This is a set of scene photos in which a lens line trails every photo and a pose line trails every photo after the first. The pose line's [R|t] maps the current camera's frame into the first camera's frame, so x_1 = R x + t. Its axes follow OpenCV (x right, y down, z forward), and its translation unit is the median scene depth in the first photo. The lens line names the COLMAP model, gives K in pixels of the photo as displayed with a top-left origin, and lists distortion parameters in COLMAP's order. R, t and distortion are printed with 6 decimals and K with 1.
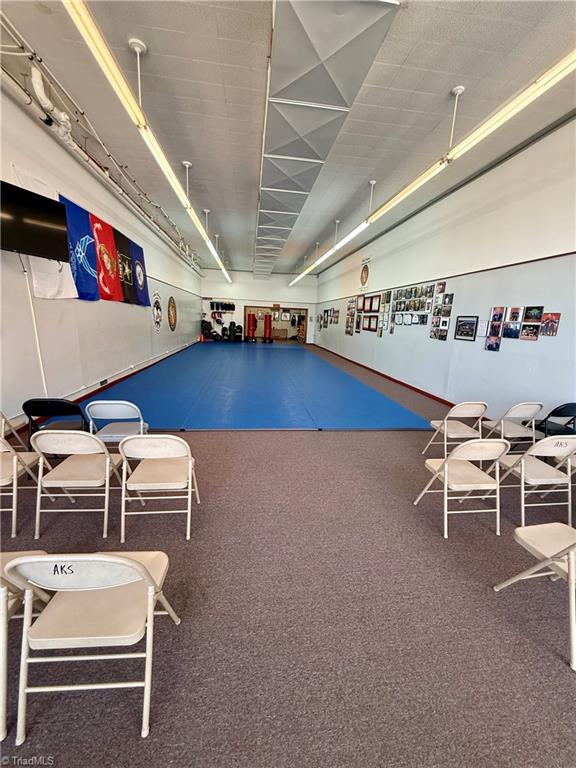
lens RADIAL K [[306.4, 0, 289.2], [0, 306.4, 382.4], [0, 0, 1]] dist [-0.000188, 0.000156]
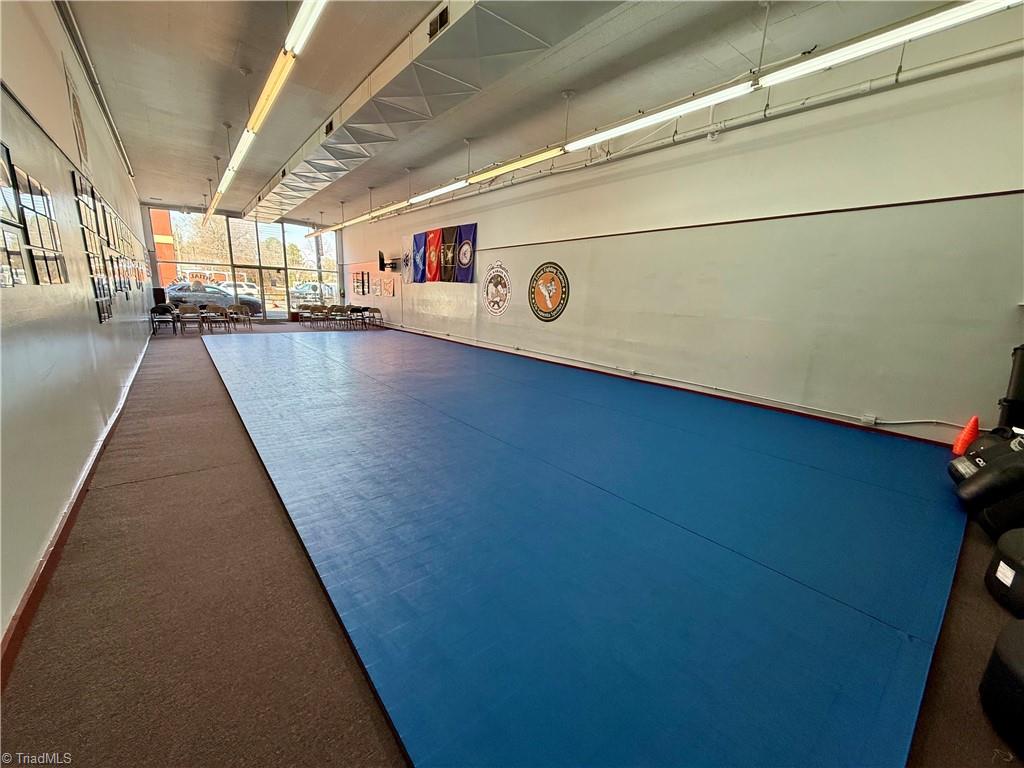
lens RADIAL K [[408.6, 0, 510.3], [0, 408.6, 385.5], [0, 0, 1]] dist [-0.000188, 0.000156]
pose [[-0.845756, 0.040468, -0.532032, 0.275263], [-0.180507, 0.916627, 0.356669, -0.898091], [0.502109, 0.397691, -0.767938, 4.506499]]
